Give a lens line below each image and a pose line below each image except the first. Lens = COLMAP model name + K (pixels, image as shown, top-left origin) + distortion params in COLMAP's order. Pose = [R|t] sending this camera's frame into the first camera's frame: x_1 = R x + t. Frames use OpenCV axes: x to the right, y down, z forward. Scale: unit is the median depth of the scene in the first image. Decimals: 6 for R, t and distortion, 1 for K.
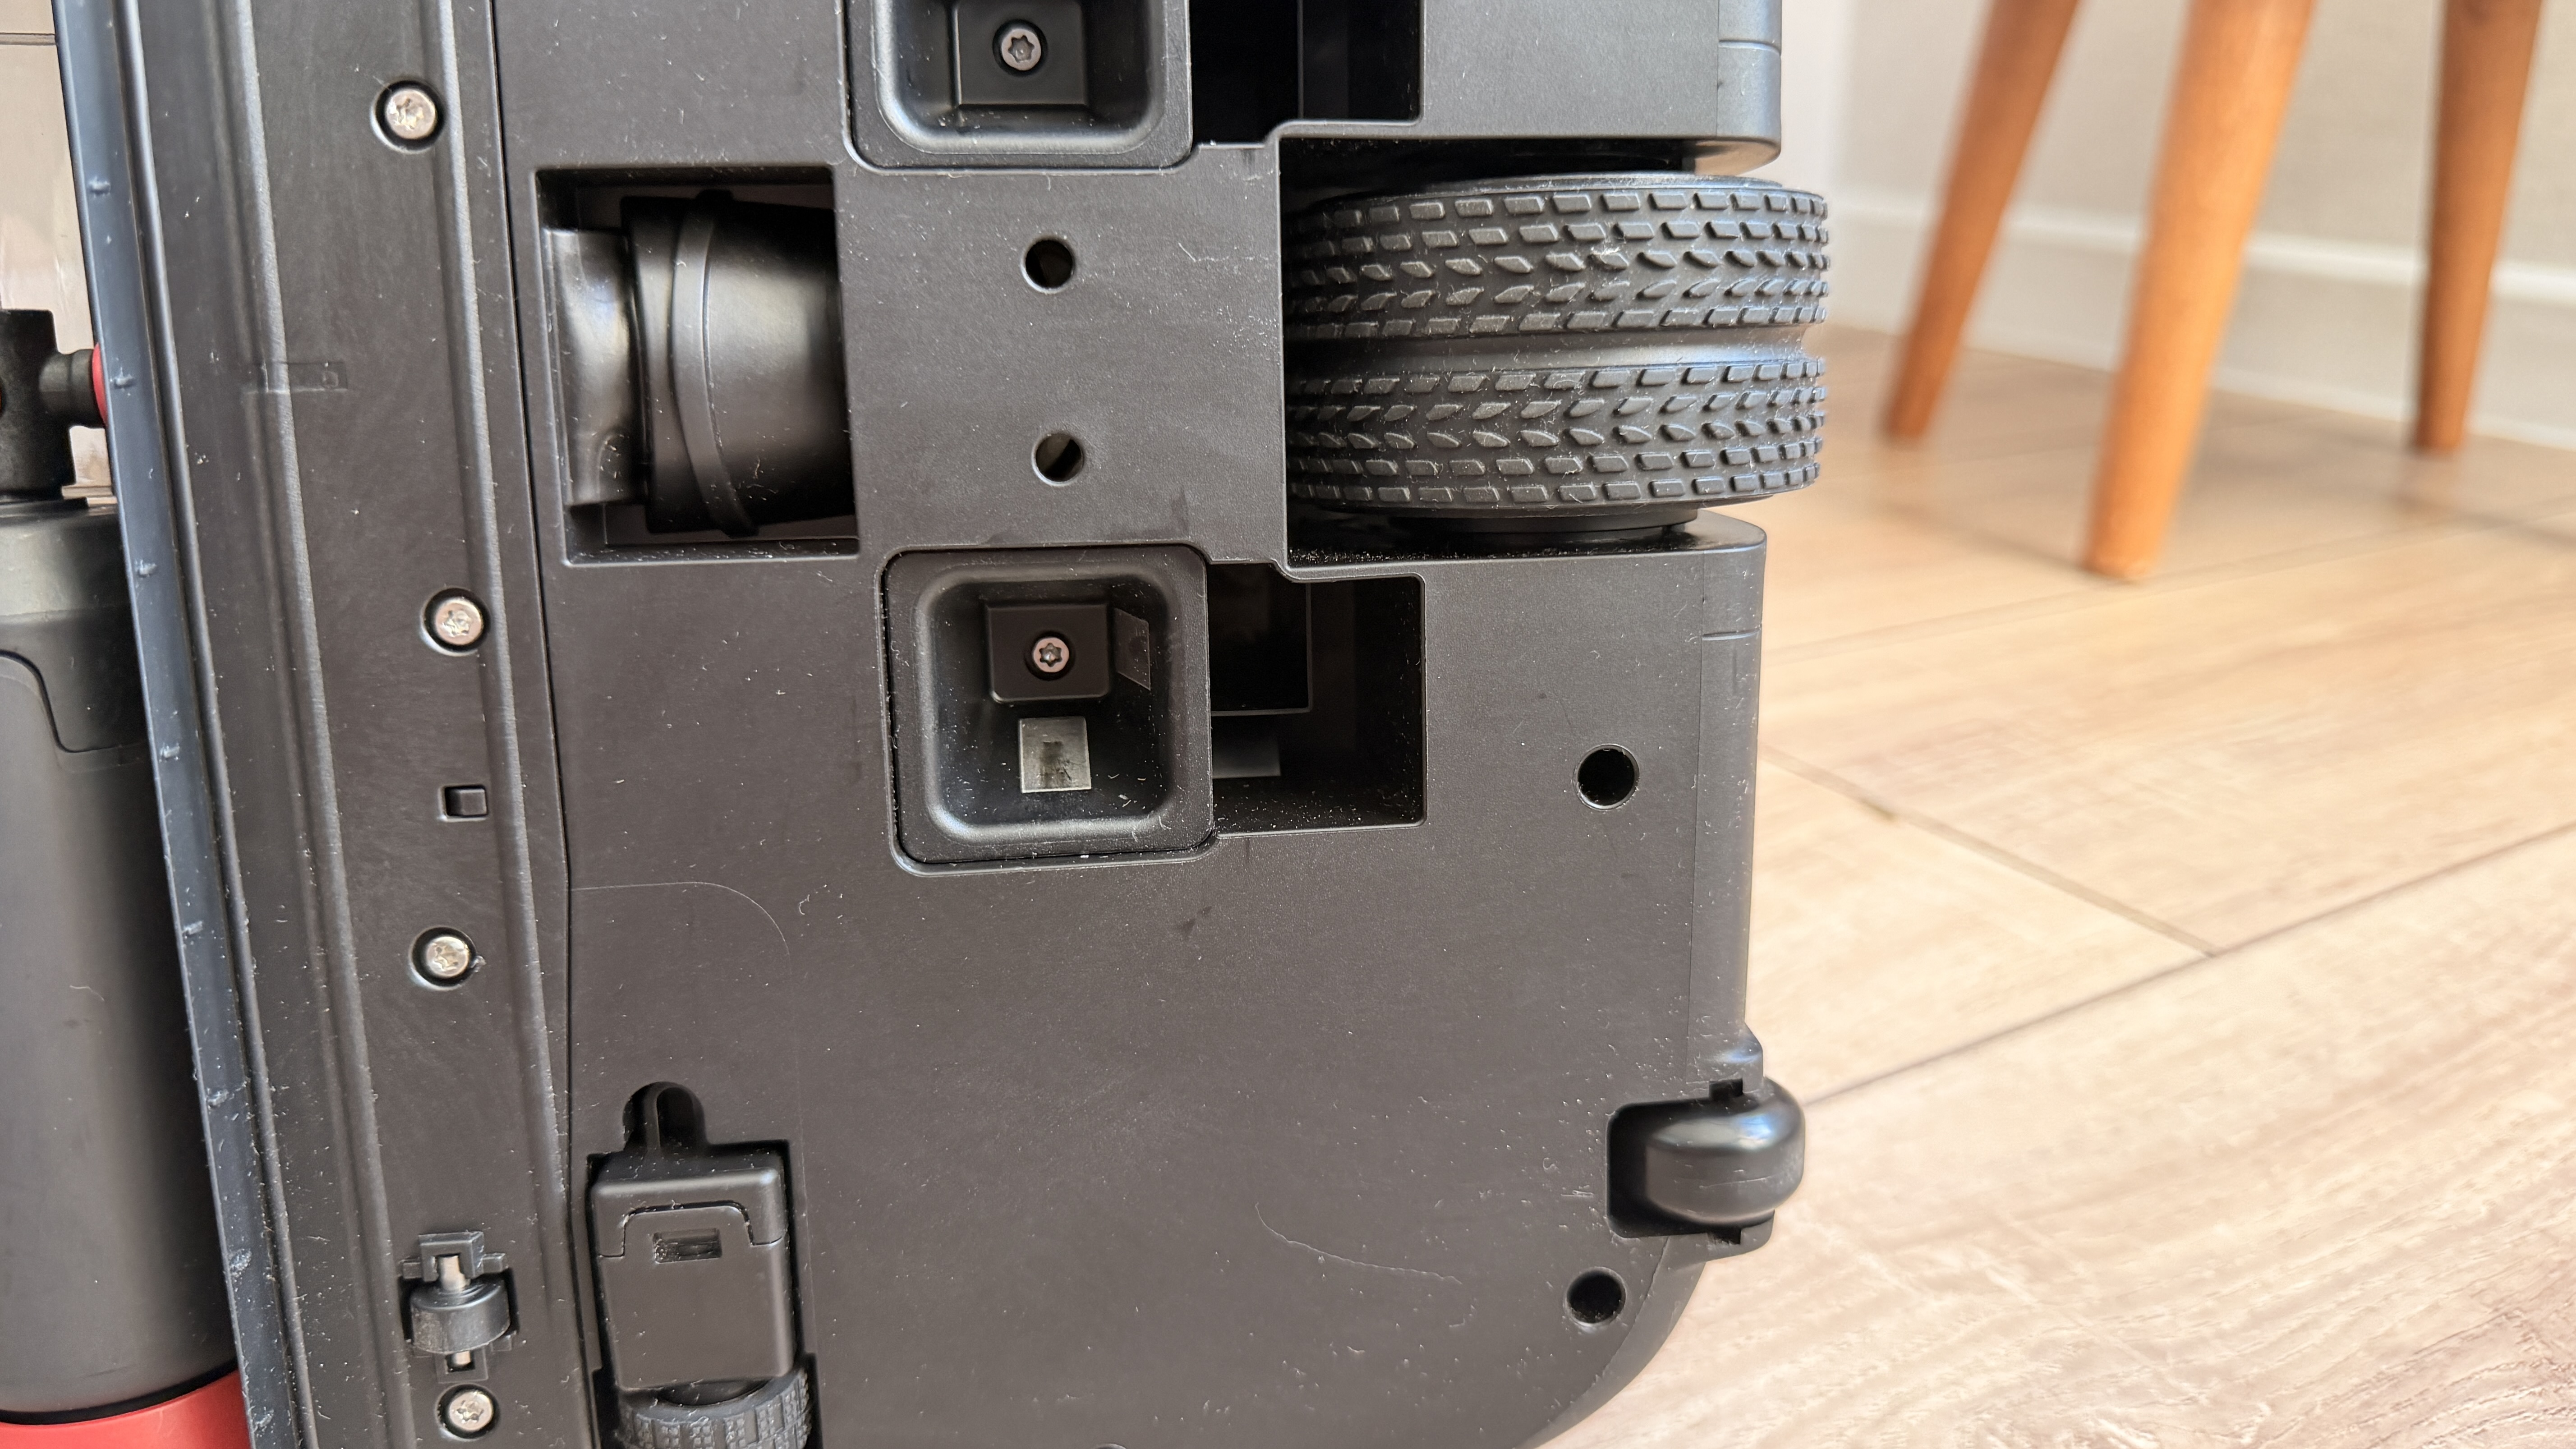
lens RADIAL K [[1931.2, 0, 1330.7], [0, 1931.2, 717.8], [0, 0, 1]] dist [0.000333, -0.051484]
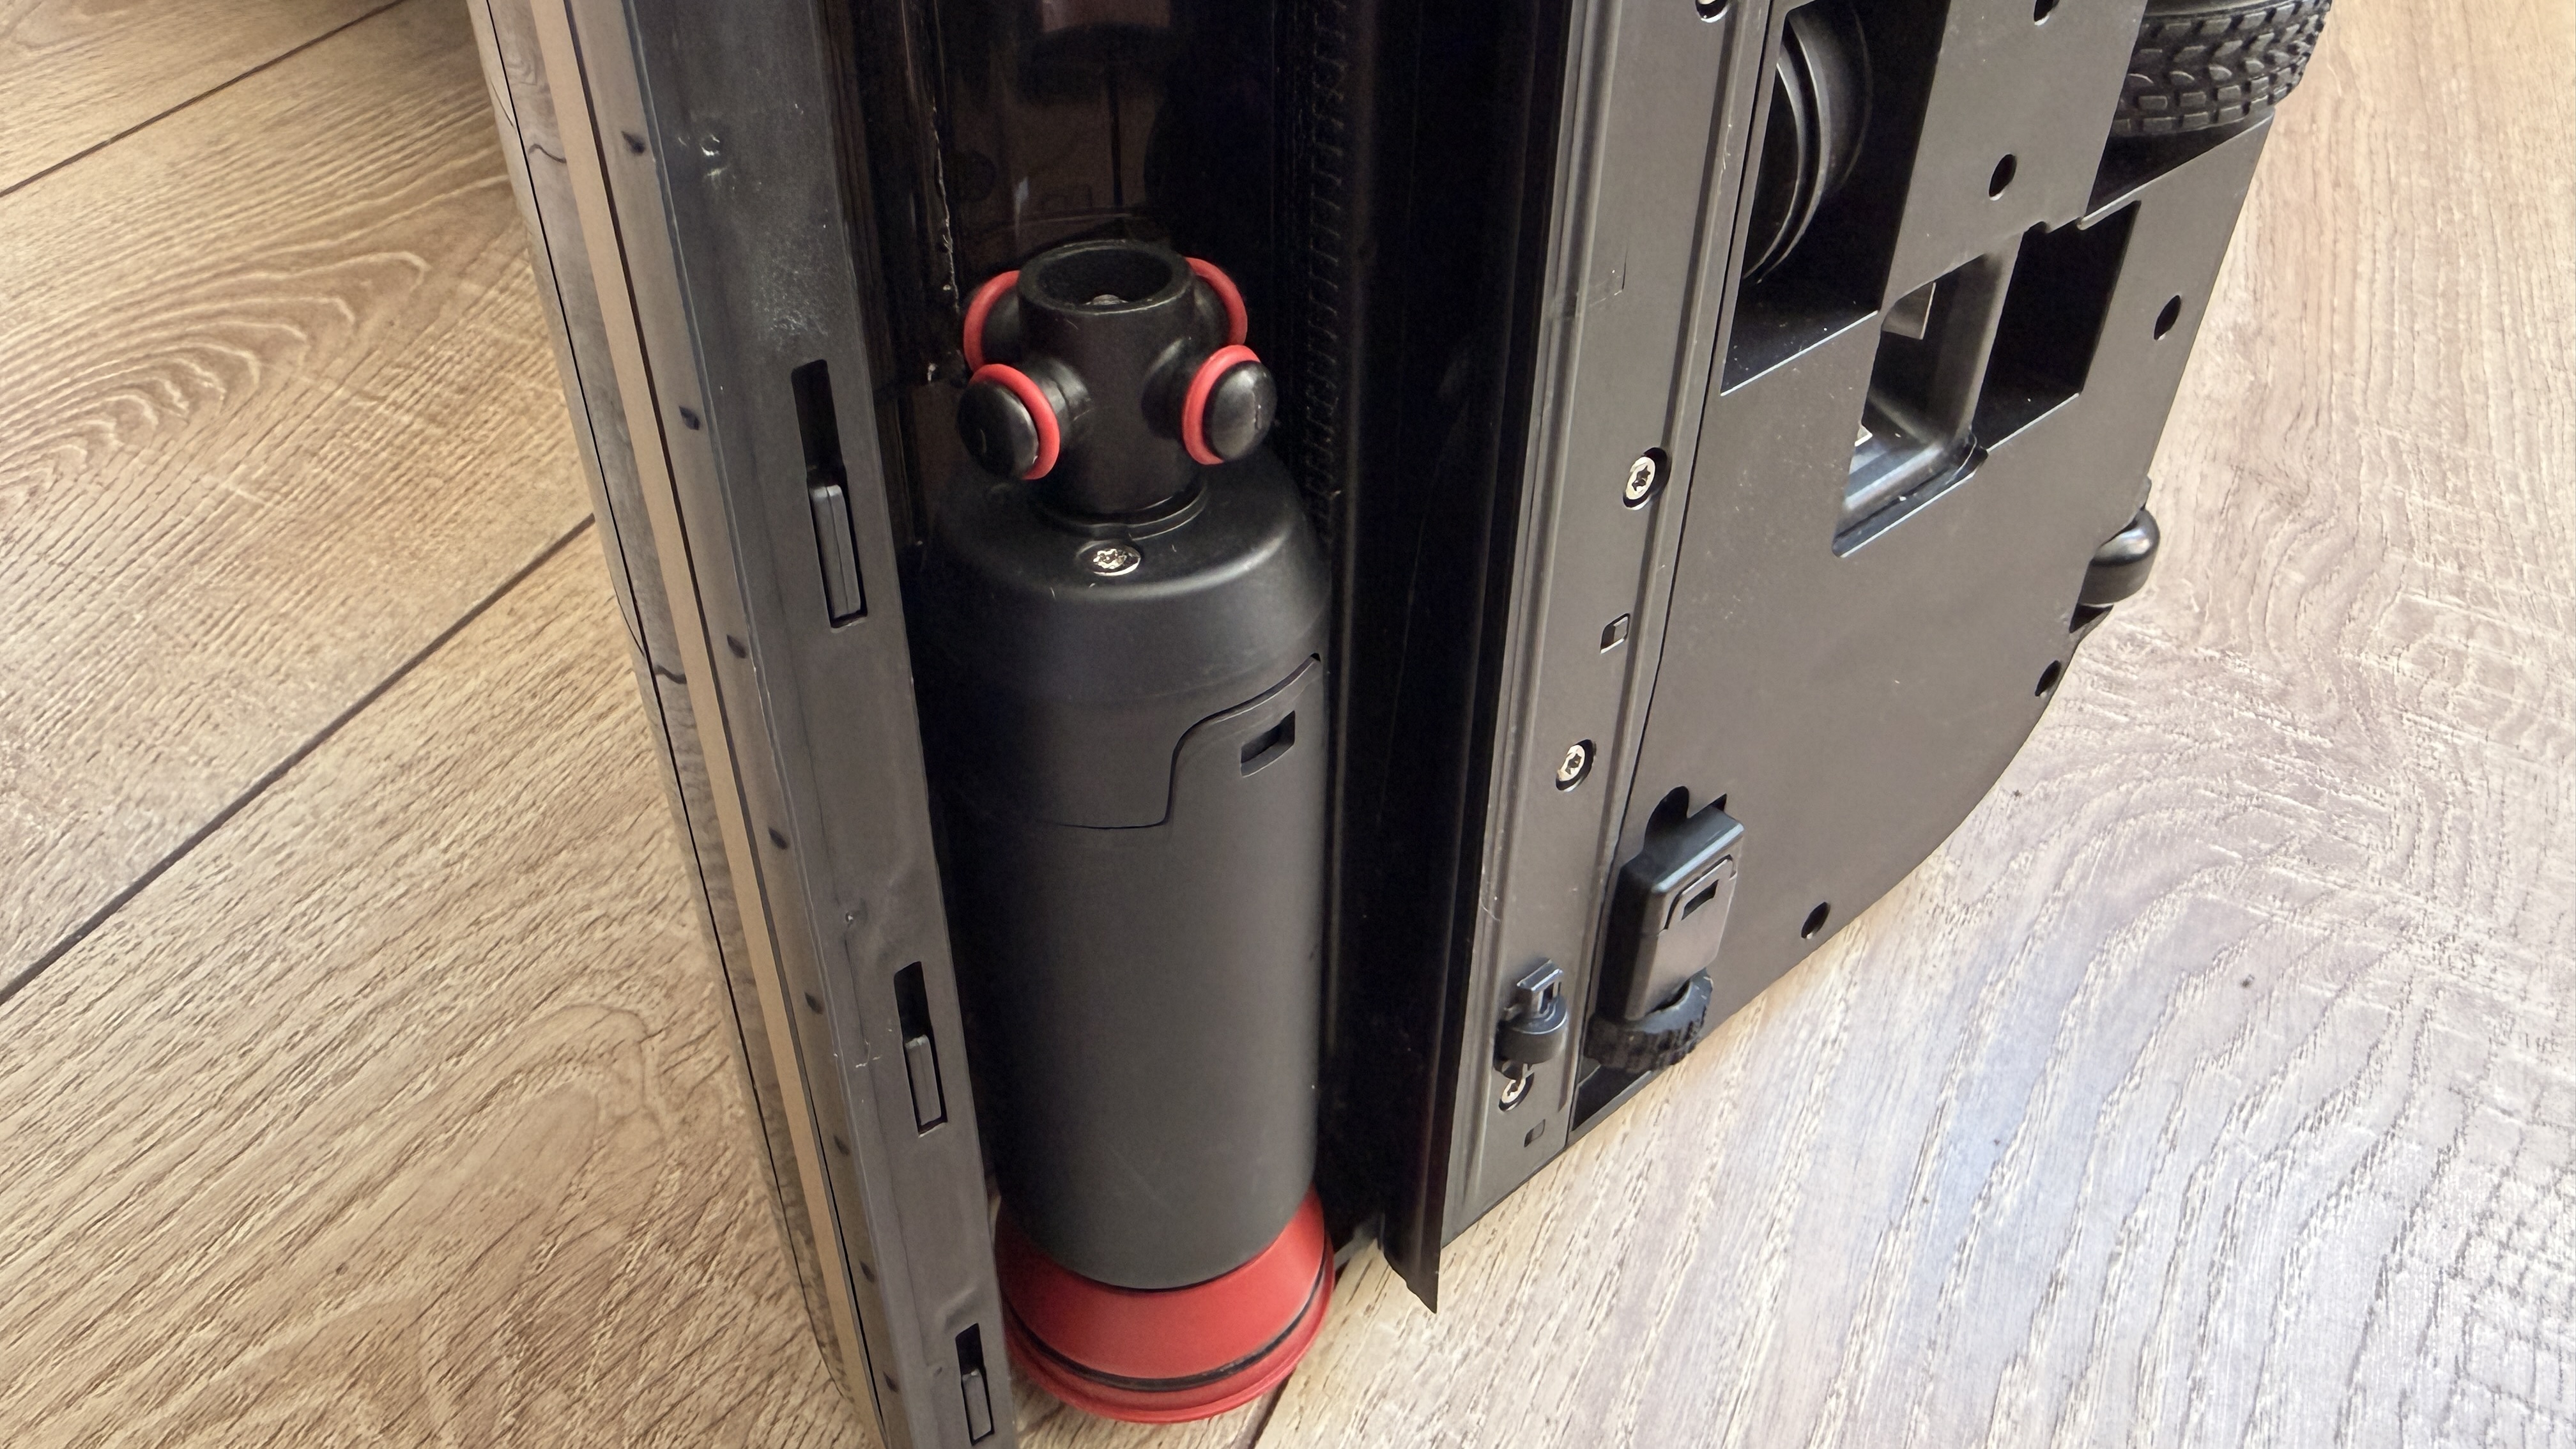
lens RADIAL K [[1862.4, 0, 1132.9], [0, 1862.4, 719.5], [0, 0, 1]] dist [0.003362, -0.002613]
pose [[0.859330, -0.321981, 0.397341, -0.998714], [0.116485, 0.879739, 0.460967, -0.373796], [-0.497979, -0.349838, 0.793492, 0.267691]]
